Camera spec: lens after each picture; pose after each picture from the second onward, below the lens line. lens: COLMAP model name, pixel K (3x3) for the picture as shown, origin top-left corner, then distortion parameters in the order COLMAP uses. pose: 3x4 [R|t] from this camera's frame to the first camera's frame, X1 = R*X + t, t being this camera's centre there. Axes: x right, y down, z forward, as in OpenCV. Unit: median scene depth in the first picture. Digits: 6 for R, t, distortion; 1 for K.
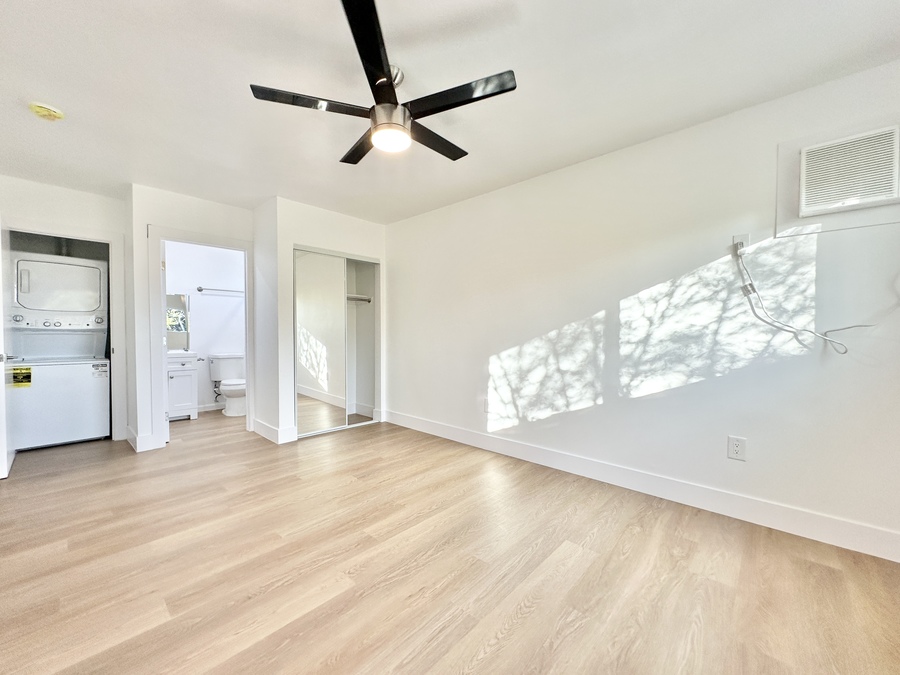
lens RADIAL K [[357.0, 0, 455.2], [0, 357.0, 343.9], [0, 0, 1]] dist [0.000323, 0.000375]
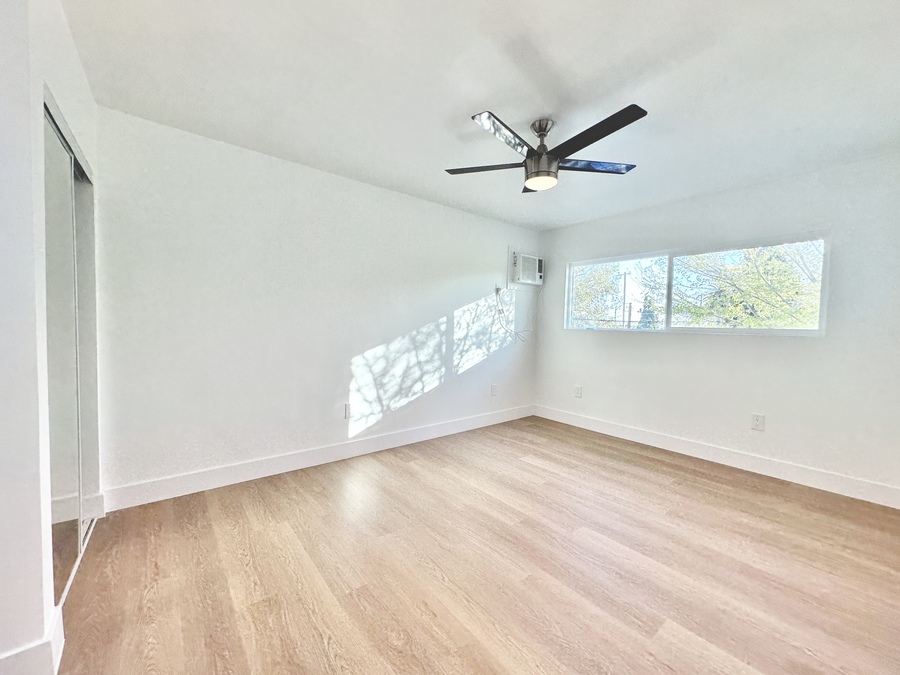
lens RADIAL K [[357.0, 0, 454.7], [0, 357.0, 332.3], [0, 0, 1]] dist [0.000323, 0.000375]
pose [[0.142107, -0.024883, 0.989539, -0.931186], [0.004552, 0.999690, 0.024485, -0.059328], [-0.989841, 0.001025, 0.142176, 0.713797]]
